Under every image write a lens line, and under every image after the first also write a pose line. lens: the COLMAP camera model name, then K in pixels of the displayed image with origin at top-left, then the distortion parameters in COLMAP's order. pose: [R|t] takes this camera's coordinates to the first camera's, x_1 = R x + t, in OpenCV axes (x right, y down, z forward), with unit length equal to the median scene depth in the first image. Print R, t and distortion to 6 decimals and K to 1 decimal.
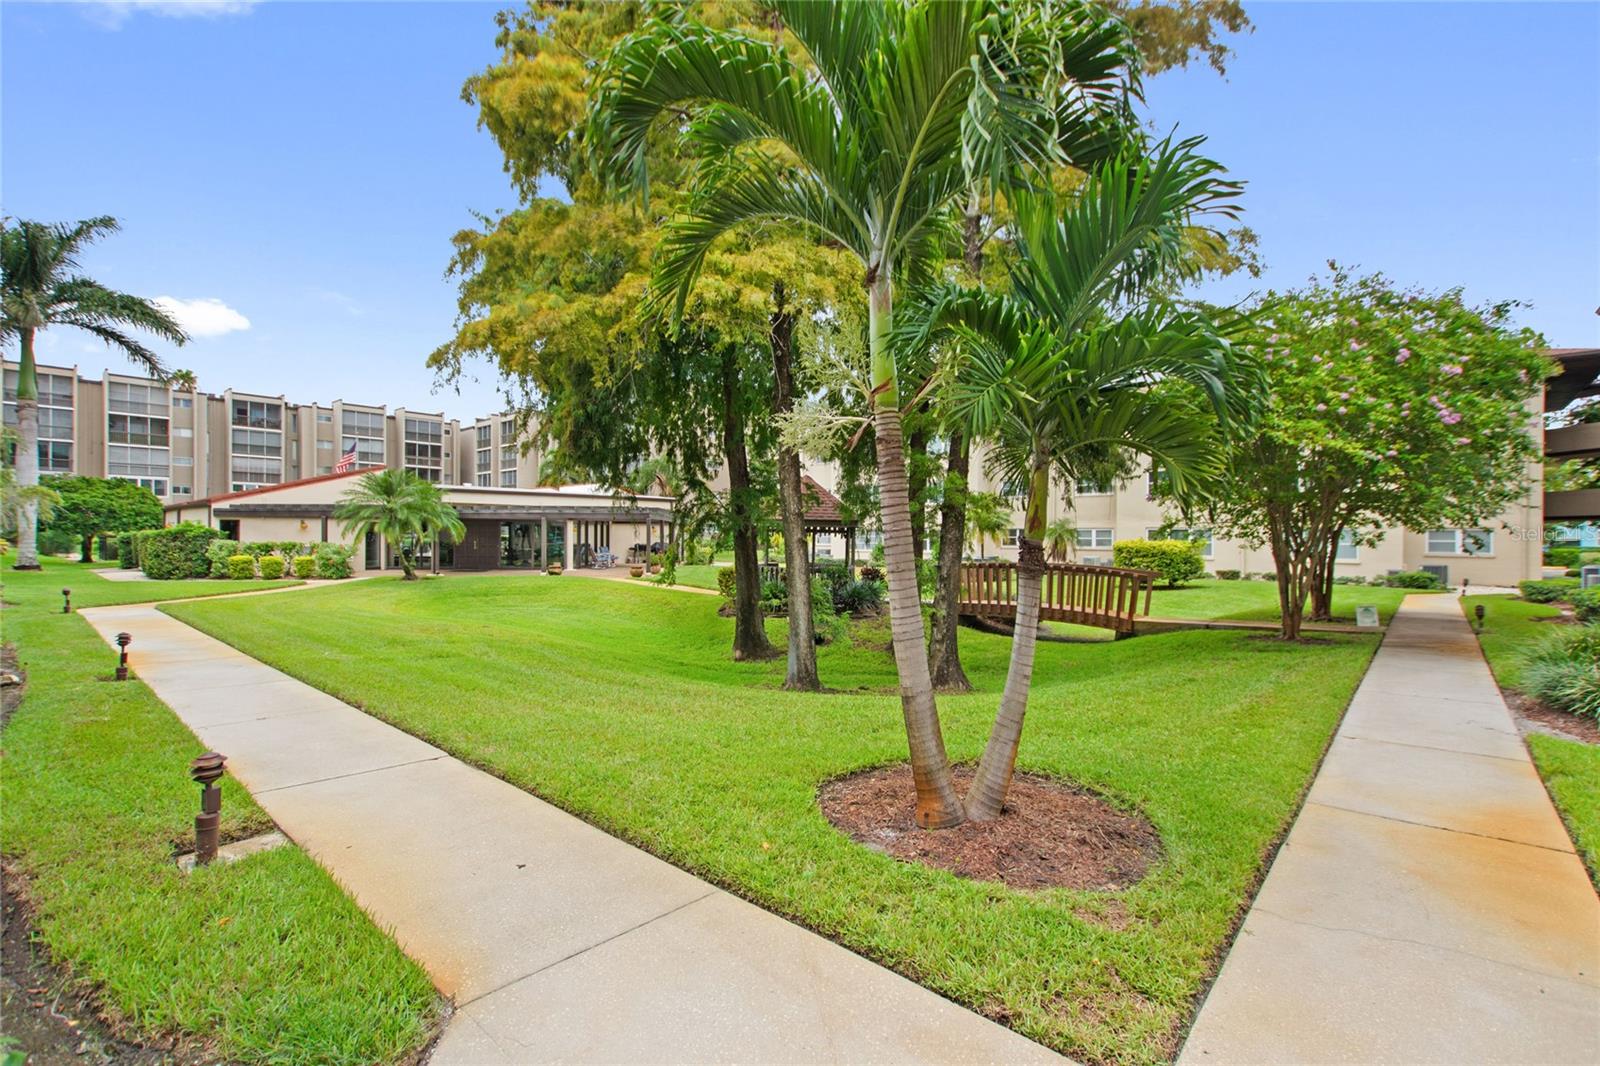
lens RADIAL K [[696.9, 0, 808.4], [0, 696.9, 531.8], [0, 0, 1]] dist [0.000065, -0.000362]
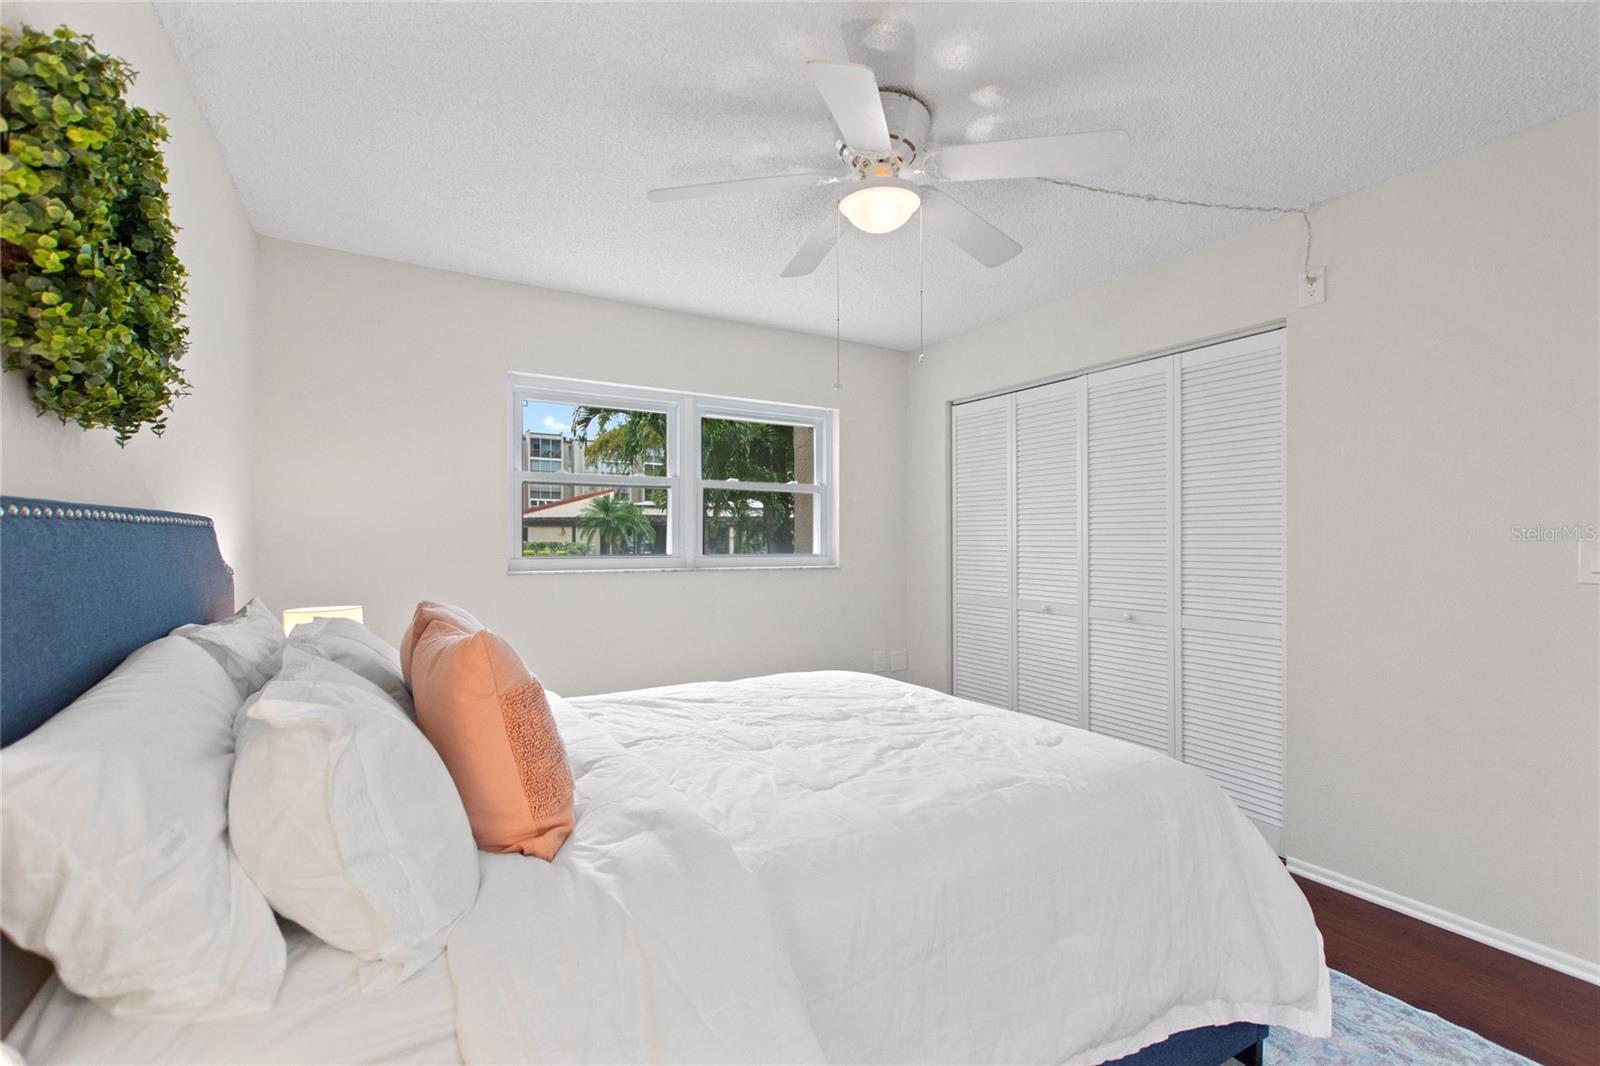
lens RADIAL K [[696.9, 0, 808.4], [0, 696.9, 531.8], [0, 0, 1]] dist [0.000065, -0.000362]
pose [[0.949973, -0.004228, -0.312303, 0.105483], [0.002643, 0.999981, -0.005497, 0.000743], [0.312320, 0.004396, 0.949967, -0.113069]]
